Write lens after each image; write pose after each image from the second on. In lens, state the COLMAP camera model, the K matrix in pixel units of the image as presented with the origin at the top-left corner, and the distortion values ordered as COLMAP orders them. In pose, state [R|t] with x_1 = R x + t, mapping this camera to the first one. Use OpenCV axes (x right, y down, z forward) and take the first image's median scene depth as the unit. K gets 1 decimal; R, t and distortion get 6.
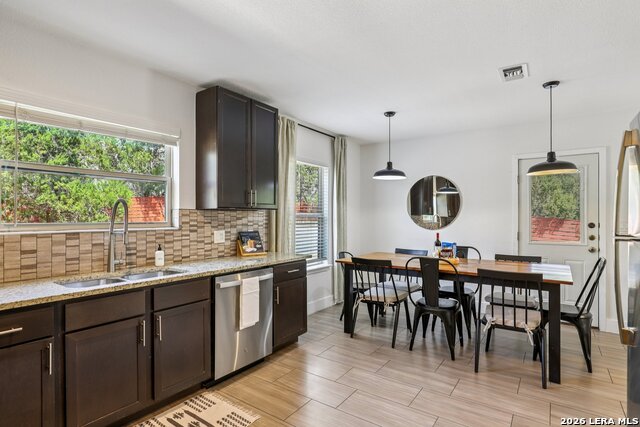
lens RADIAL K [[330.9, 0, 322.5], [0, 330.9, 217.8], [0, 0, 1]] dist [-0.000491, -0.000150]
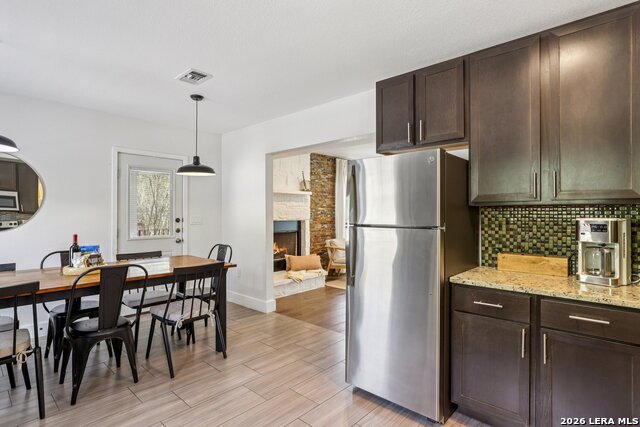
lens RADIAL K [[335.7, 0, 320.0], [0, 335.7, 213.5], [0, 0, 1]] dist [0.000610, 0.000255]
pose [[0.120900, 0.000073, 0.992665, -0.403728], [-0.001708, 0.999999, 0.000134, -0.002738], [-0.992663, -0.001712, 0.120900, 0.431375]]
